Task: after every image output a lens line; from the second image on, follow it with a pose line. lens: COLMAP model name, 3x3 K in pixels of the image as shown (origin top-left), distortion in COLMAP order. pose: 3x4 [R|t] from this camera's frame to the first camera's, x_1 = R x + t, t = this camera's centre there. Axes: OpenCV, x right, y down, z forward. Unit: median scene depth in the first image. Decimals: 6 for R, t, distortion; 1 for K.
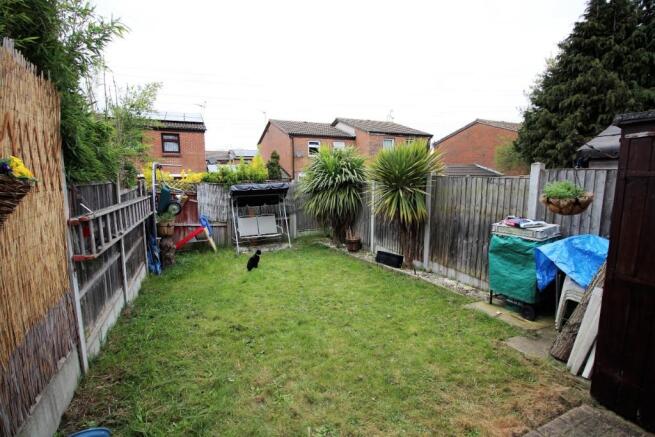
lens RADIAL K [[322.8, 0, 325.3], [0, 322.8, 218.6], [0, 0, 1]] dist [0.001362, -0.010577]
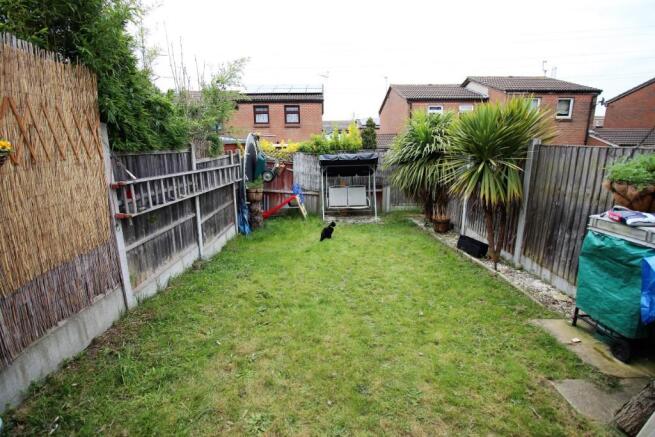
lens RADIAL K [[322.8, 0, 323.7], [0, 322.8, 217.0], [0, 0, 1]] dist [0.001362, -0.010577]
pose [[0.913069, 0.084933, -0.398863, 0.231849], [-0.049751, 0.993965, 0.097765, -0.016197], [0.404760, -0.069422, 0.911784, 0.117593]]
